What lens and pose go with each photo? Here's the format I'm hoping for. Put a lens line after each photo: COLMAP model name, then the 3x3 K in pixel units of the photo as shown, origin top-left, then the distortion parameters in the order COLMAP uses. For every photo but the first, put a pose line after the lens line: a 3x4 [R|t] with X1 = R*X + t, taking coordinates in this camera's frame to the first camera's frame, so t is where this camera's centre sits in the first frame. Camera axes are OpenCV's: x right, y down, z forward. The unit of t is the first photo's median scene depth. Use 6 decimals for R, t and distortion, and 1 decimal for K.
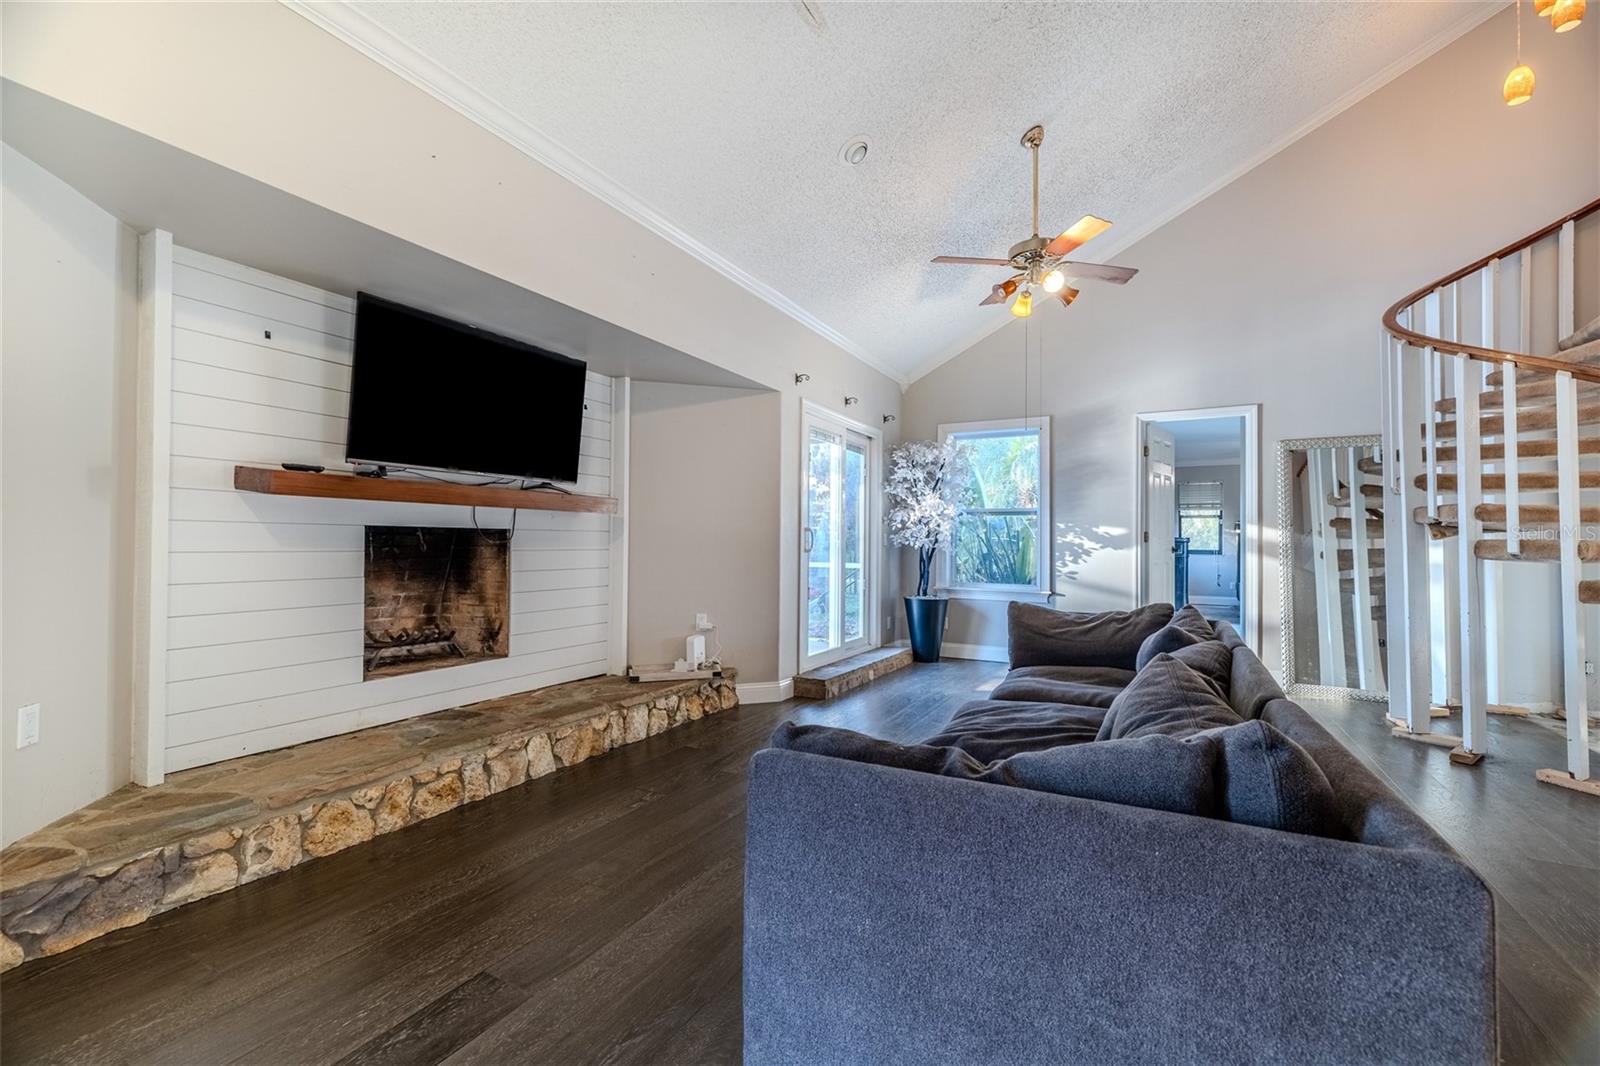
lens RADIAL K [[668.1, 0, 799.3], [0, 668.1, 527.5], [0, 0, 1]] dist [-0.000473, 0.000961]
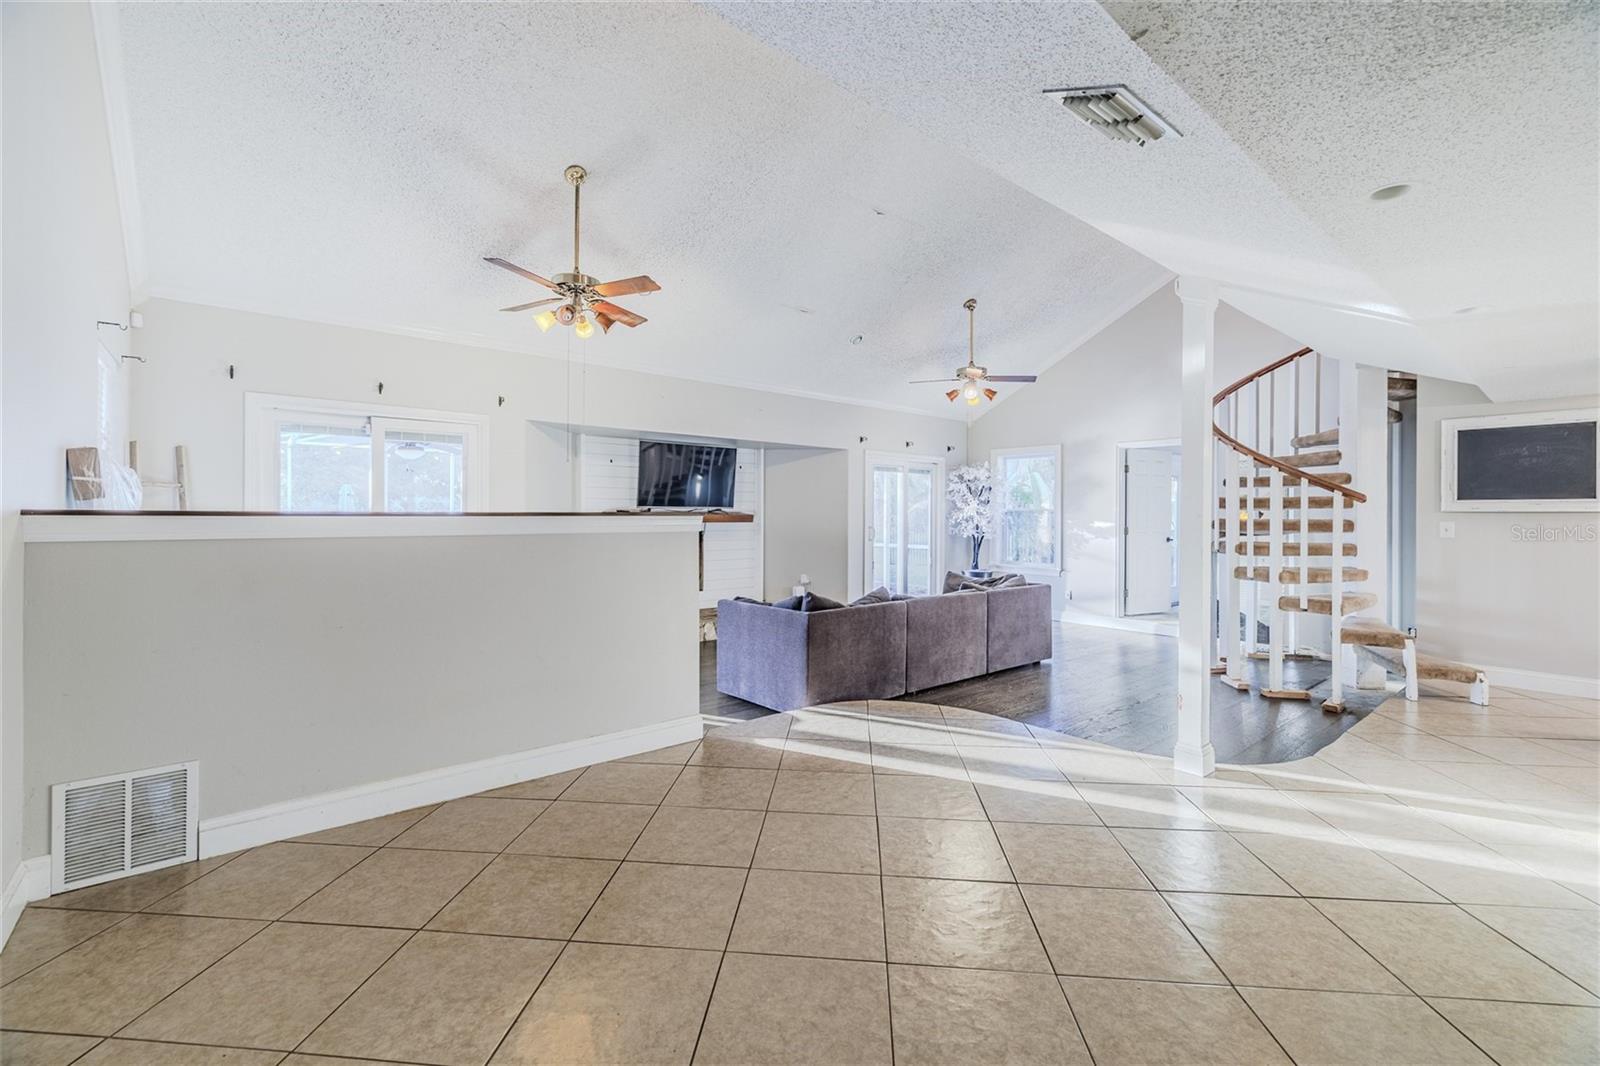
lens RADIAL K [[668.1, 0, 783.3], [0, 668.1, 513.9], [0, 0, 1]] dist [-0.000473, 0.000961]
pose [[0.924150, -0.006336, -0.381977, 0.622029], [0.013005, 0.999805, 0.014880, -0.080959], [0.381808, -0.018719, 0.924052, -0.880497]]
